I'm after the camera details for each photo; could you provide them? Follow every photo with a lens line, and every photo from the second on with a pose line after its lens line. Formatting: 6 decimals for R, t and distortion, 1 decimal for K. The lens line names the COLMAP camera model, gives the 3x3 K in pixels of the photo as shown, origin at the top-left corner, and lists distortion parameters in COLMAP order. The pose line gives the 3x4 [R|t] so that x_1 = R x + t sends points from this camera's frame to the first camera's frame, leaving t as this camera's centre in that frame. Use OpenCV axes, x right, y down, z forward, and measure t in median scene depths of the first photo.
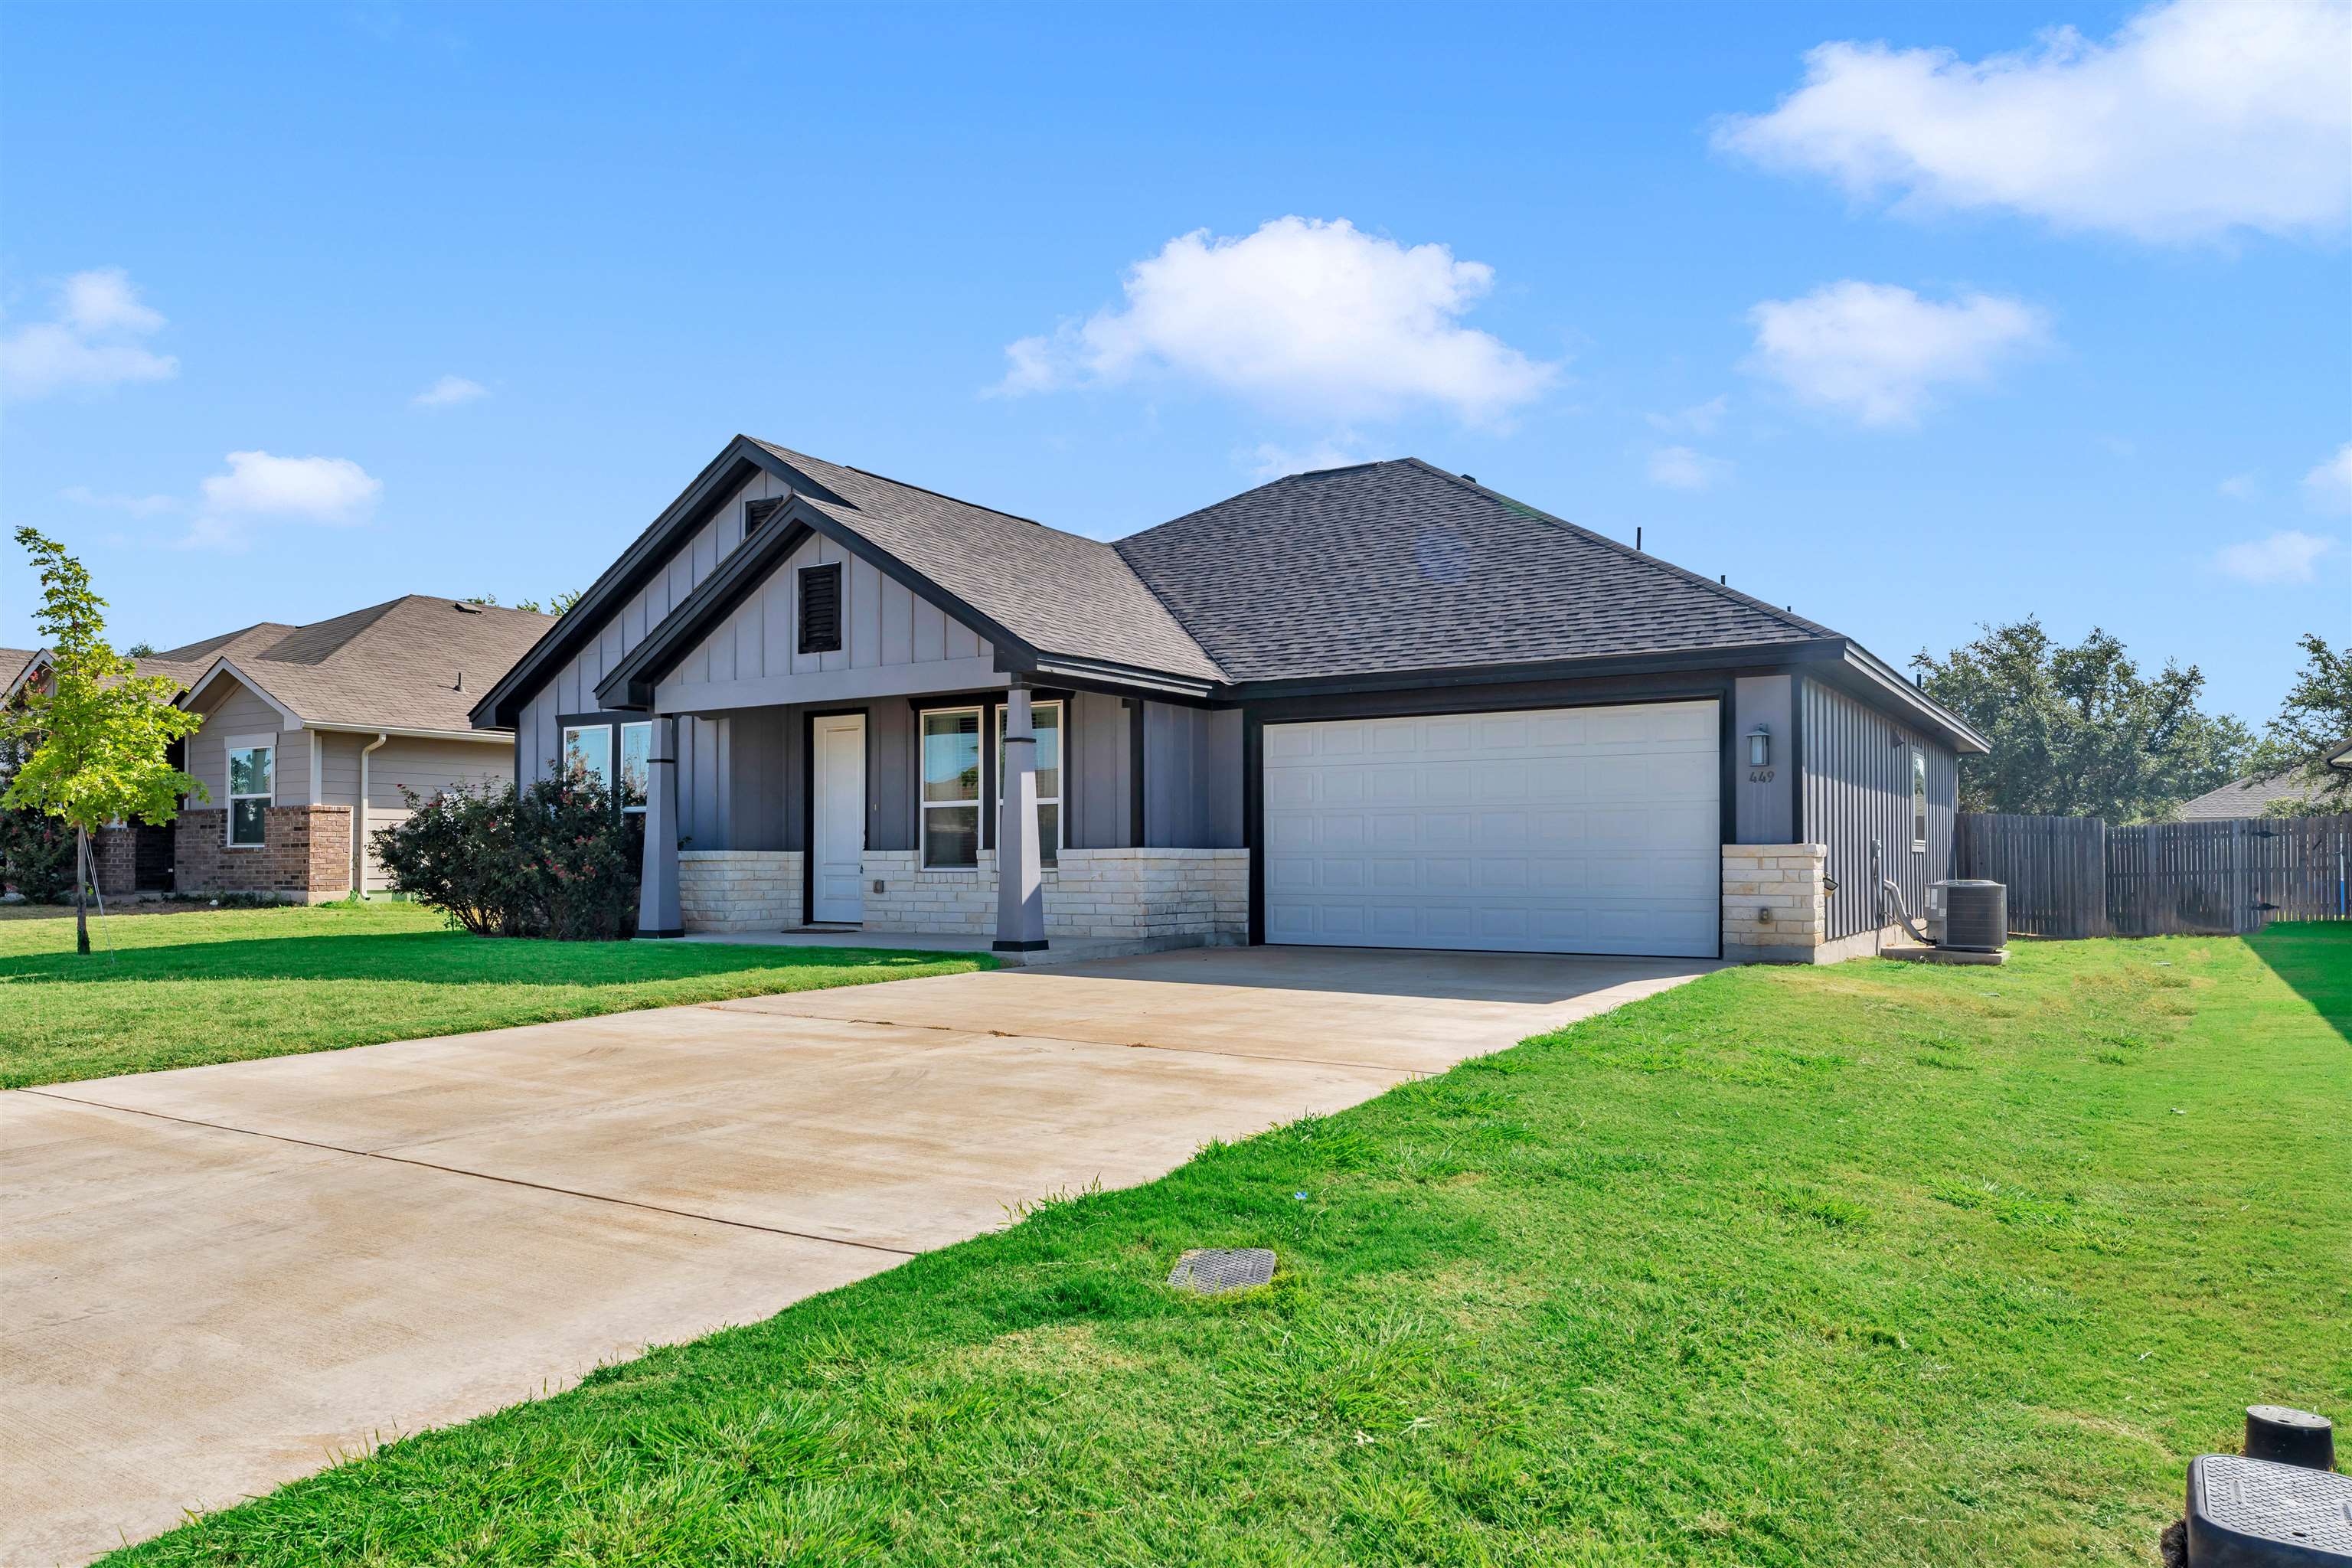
lens RADIAL K [[1602.3, 0, 1176.0], [0, 1602.3, 784.0], [0, 0, 1]] dist [0.003837, 0.001864]
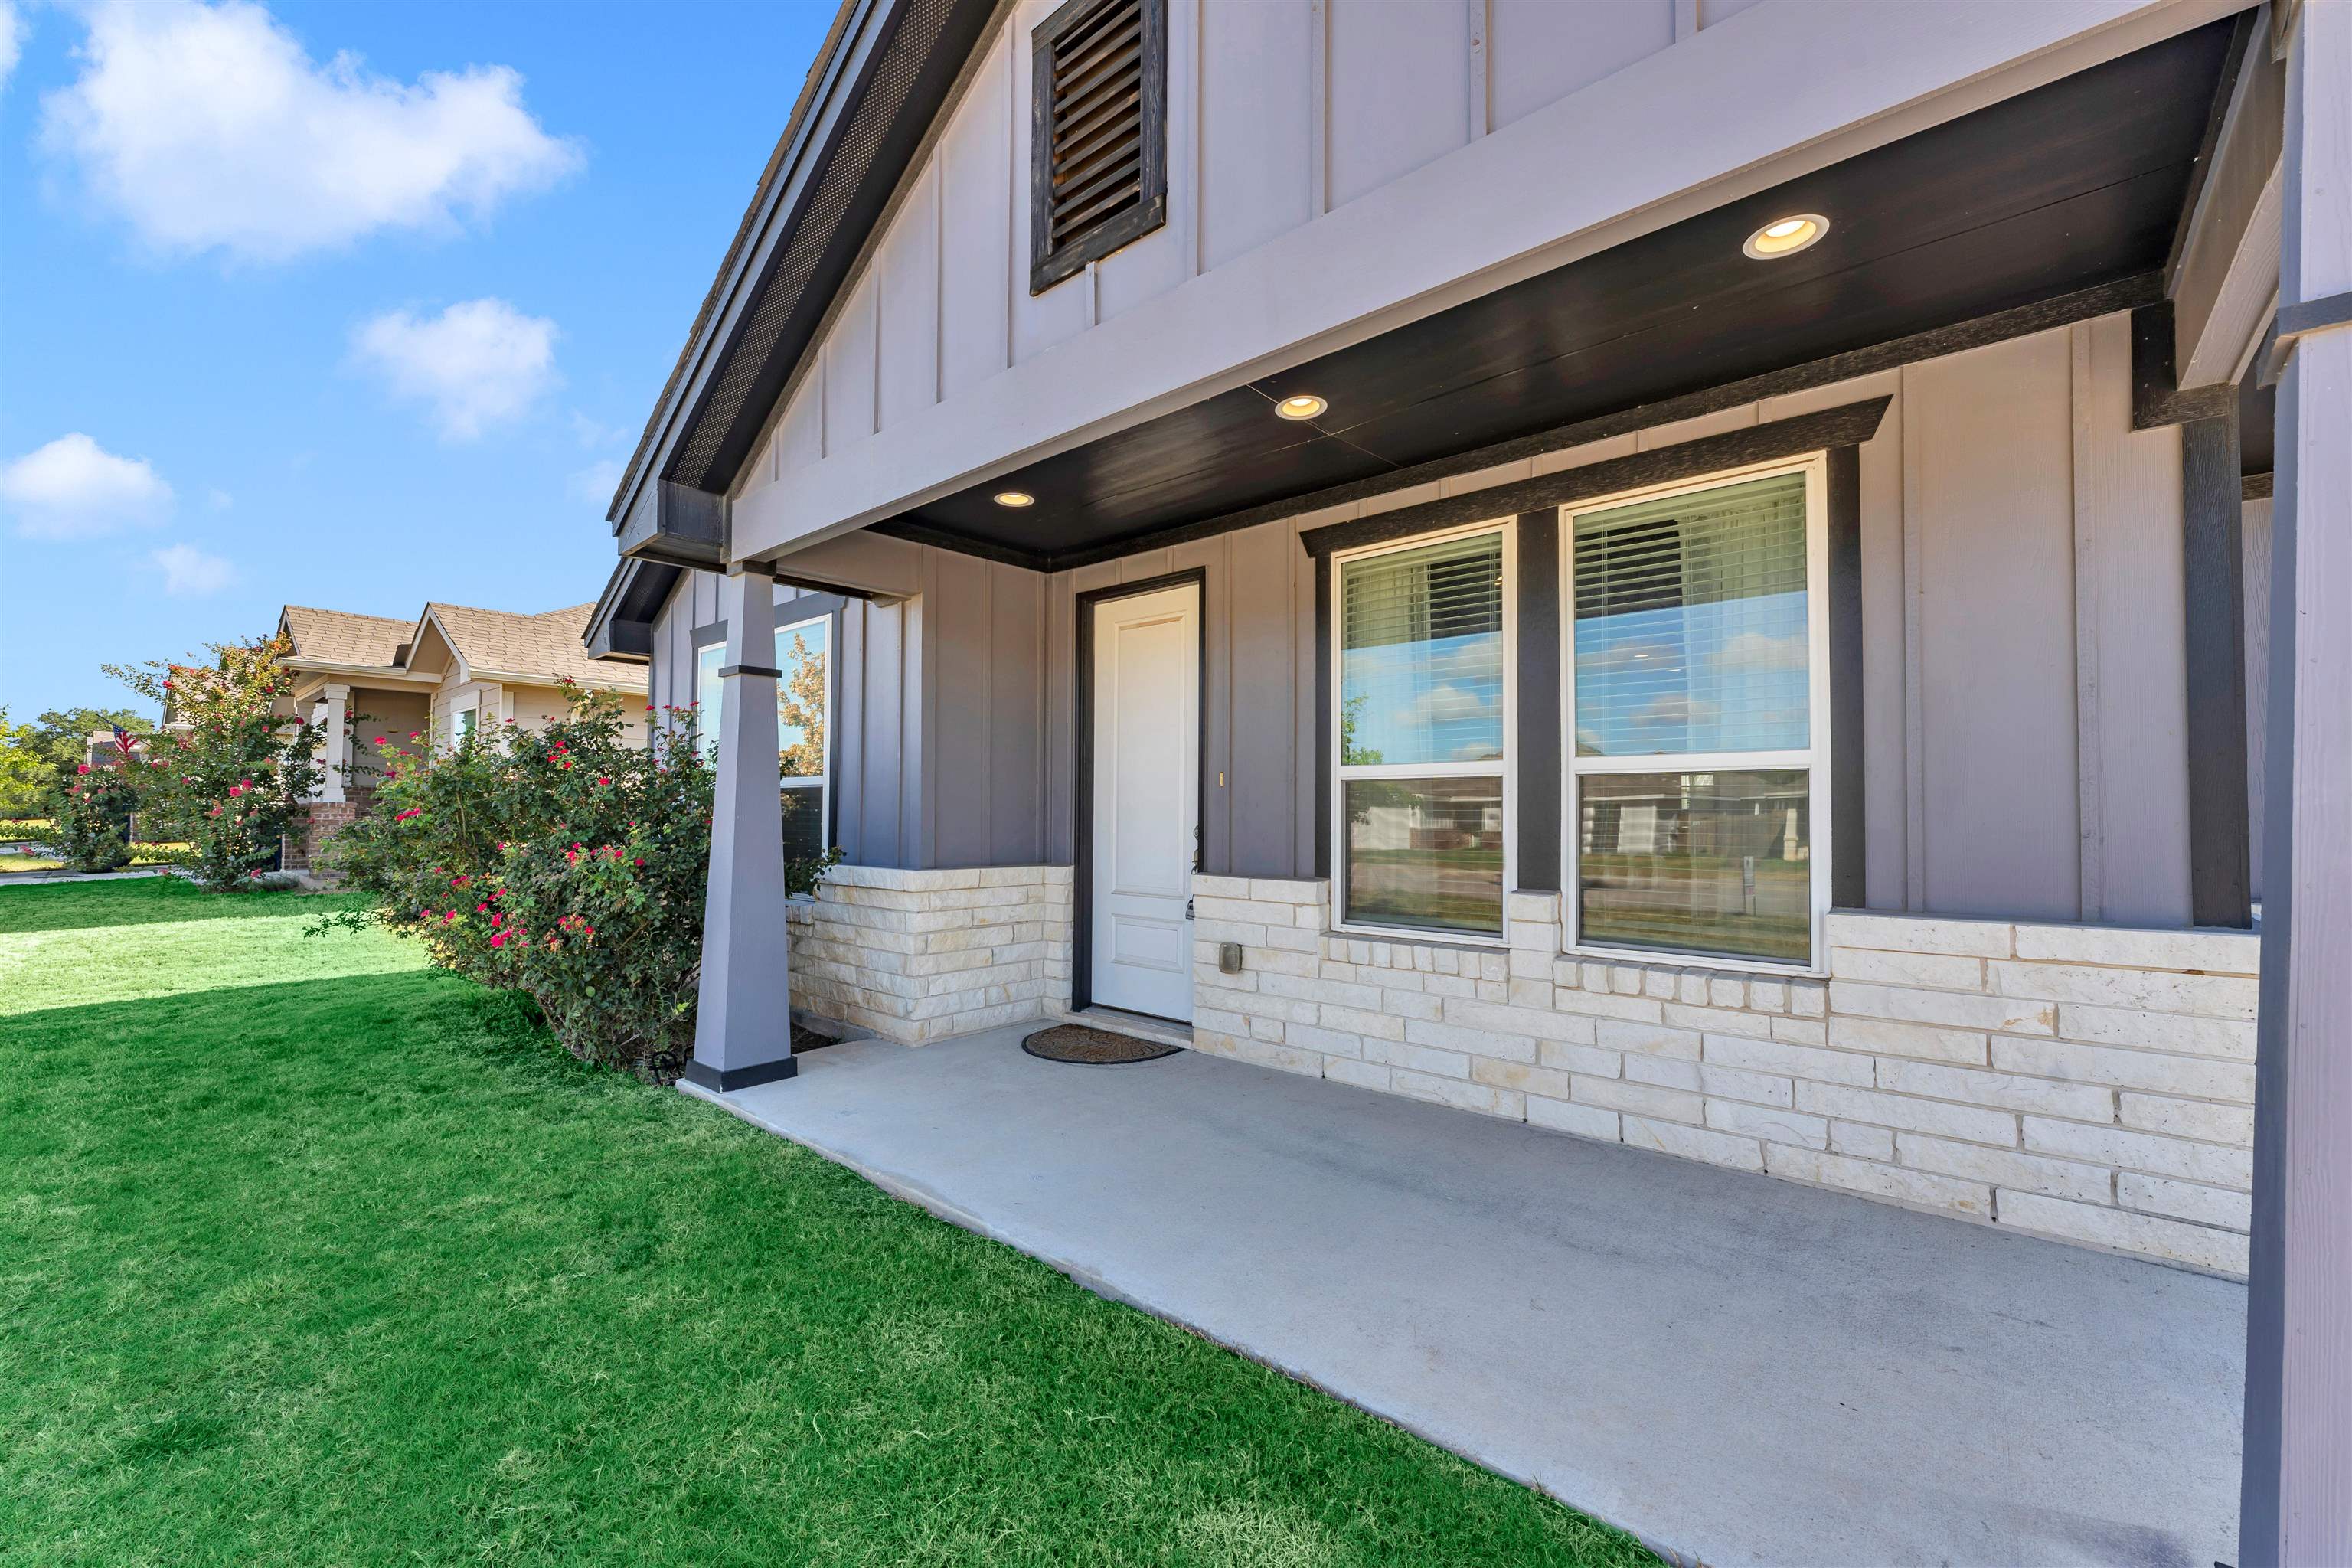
lens RADIAL K [[950.9, 0, 1176.0], [0, 950.9, 784.0], [0, 0, 1]] dist [-0.000319, 0.000142]
pose [[0.987843, 0.006399, -0.155321, -0.160854], [-0.004438, 0.999906, 0.012973, 0.012293], [0.155389, -0.012126, 0.987779, 0.741164]]
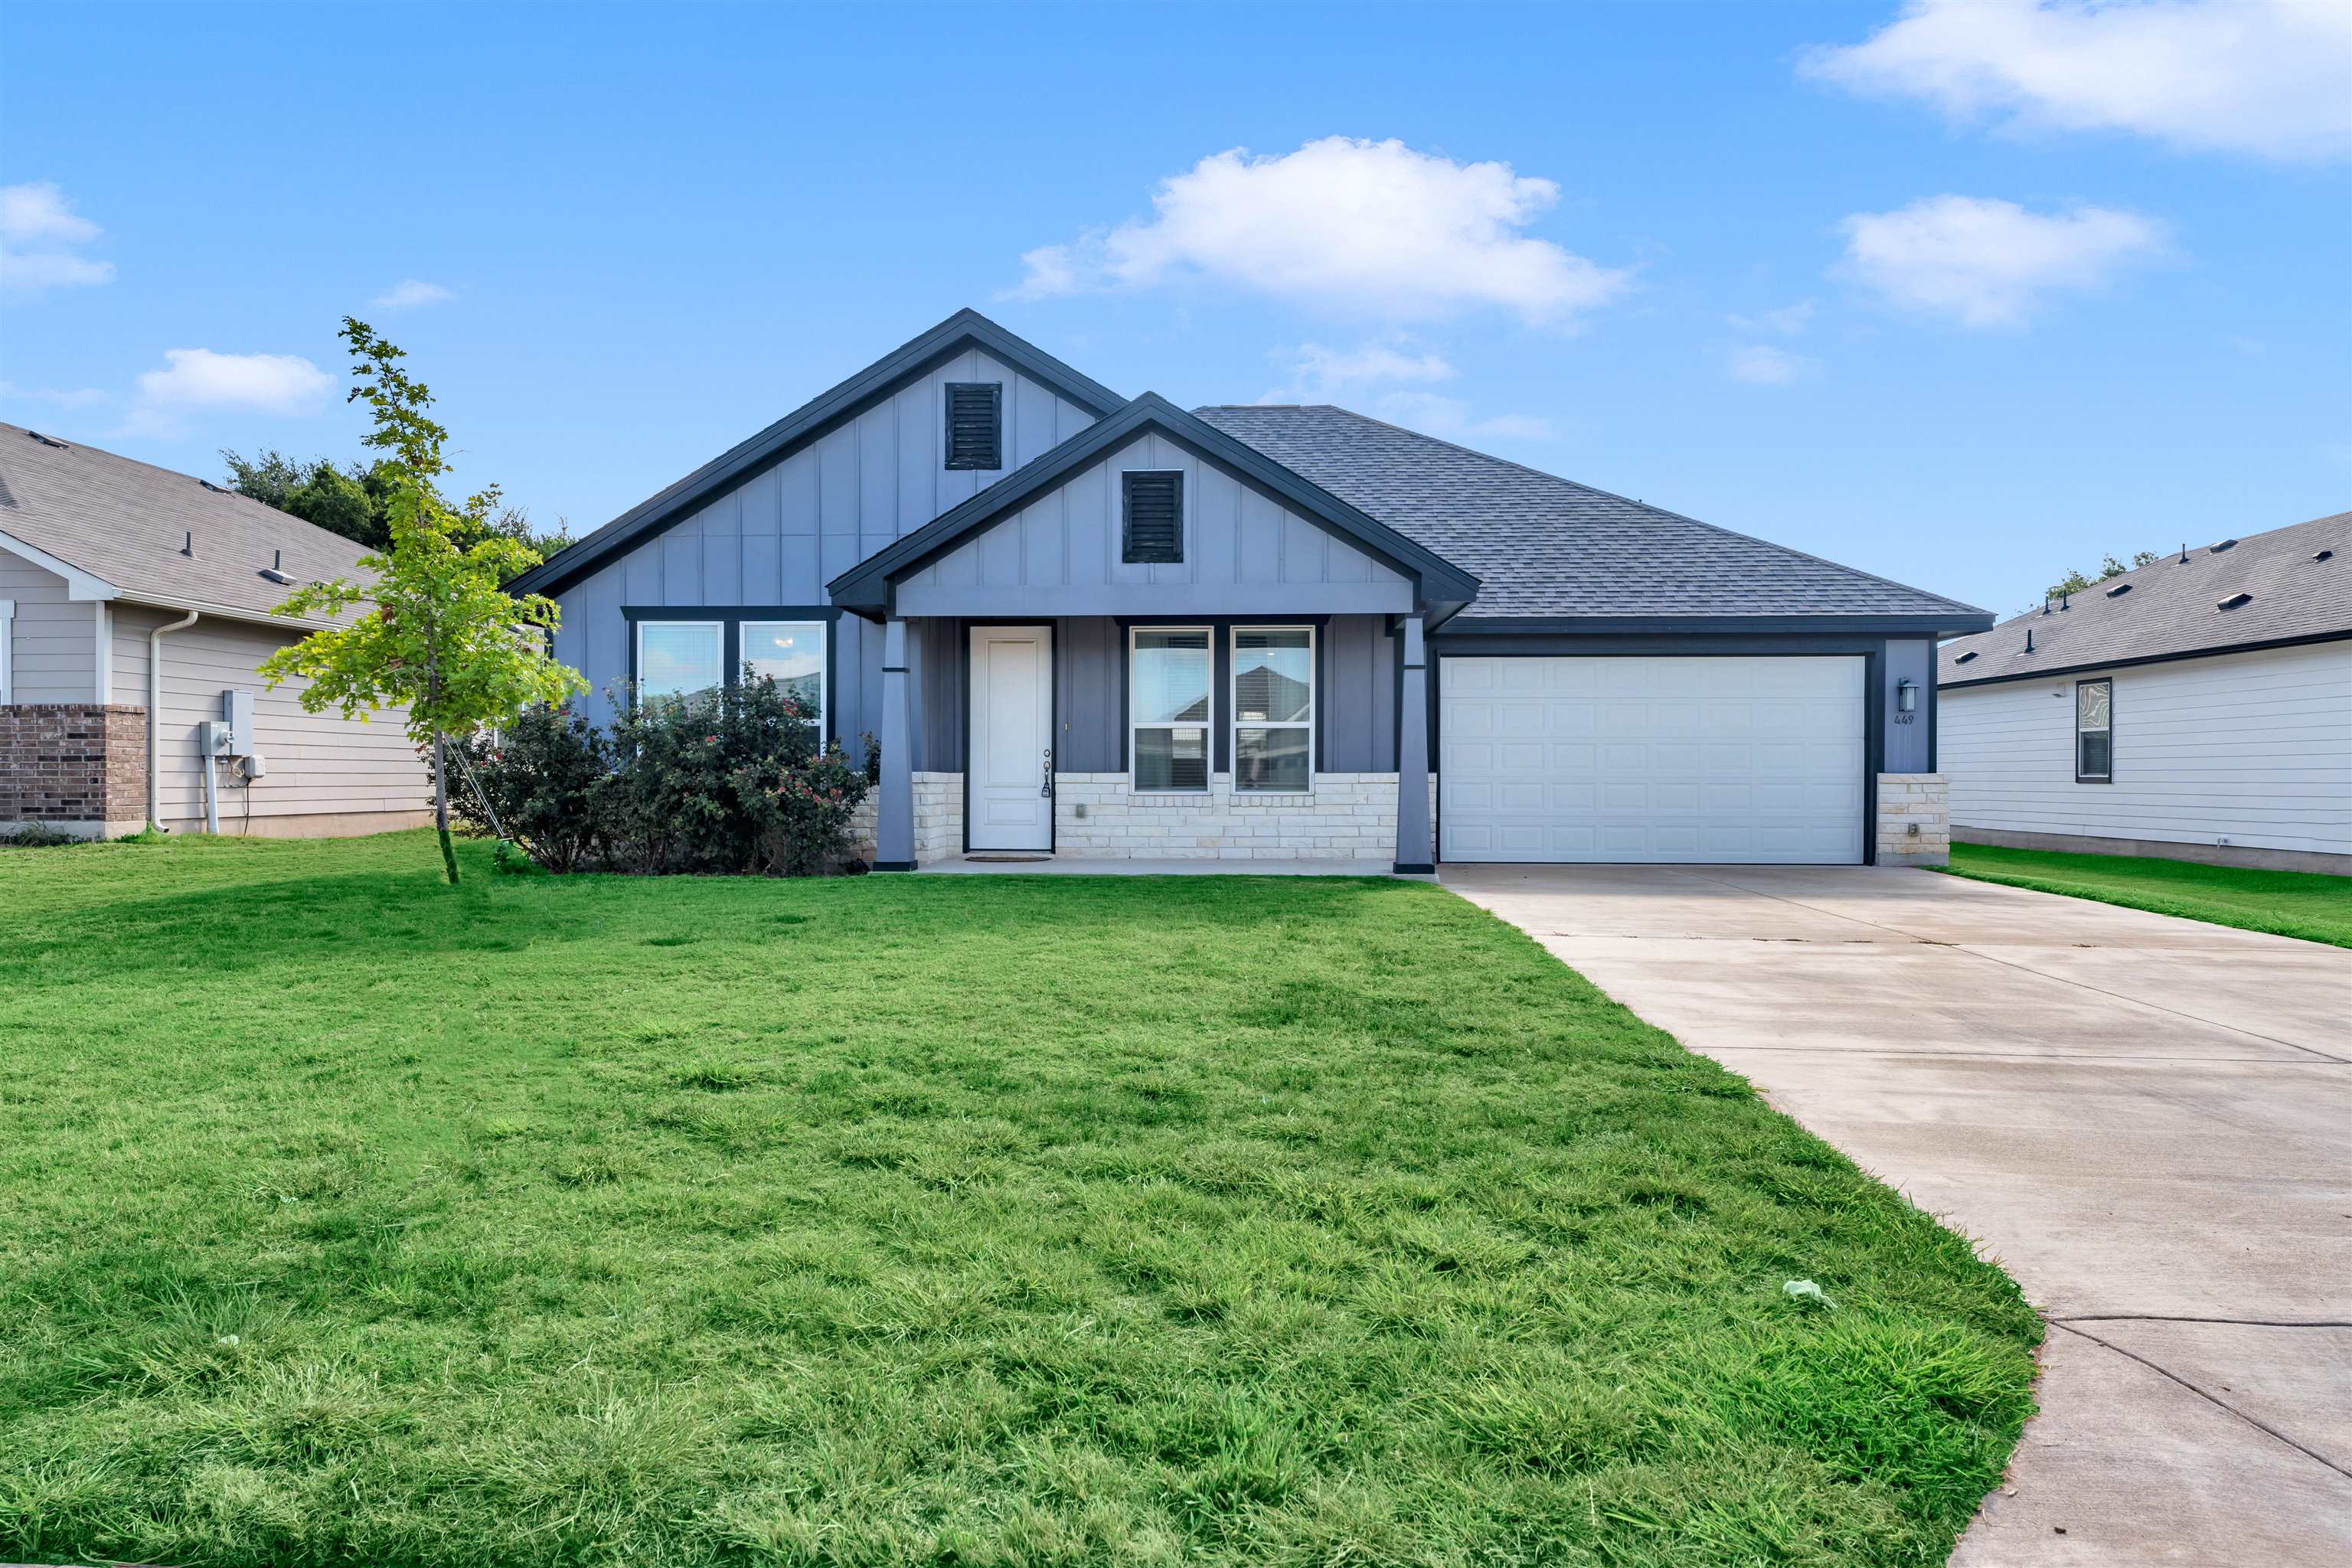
lens RADIAL K [[1602.3, 0, 1176.0], [0, 1602.3, 784.0], [0, 0, 1]] dist [0.003837, 0.001864]
pose [[0.868428, 0.002150, 0.495811, -0.610217], [-0.027825, 0.998626, 0.044406, 0.004611], [-0.495034, -0.052359, 0.867295, 0.151809]]
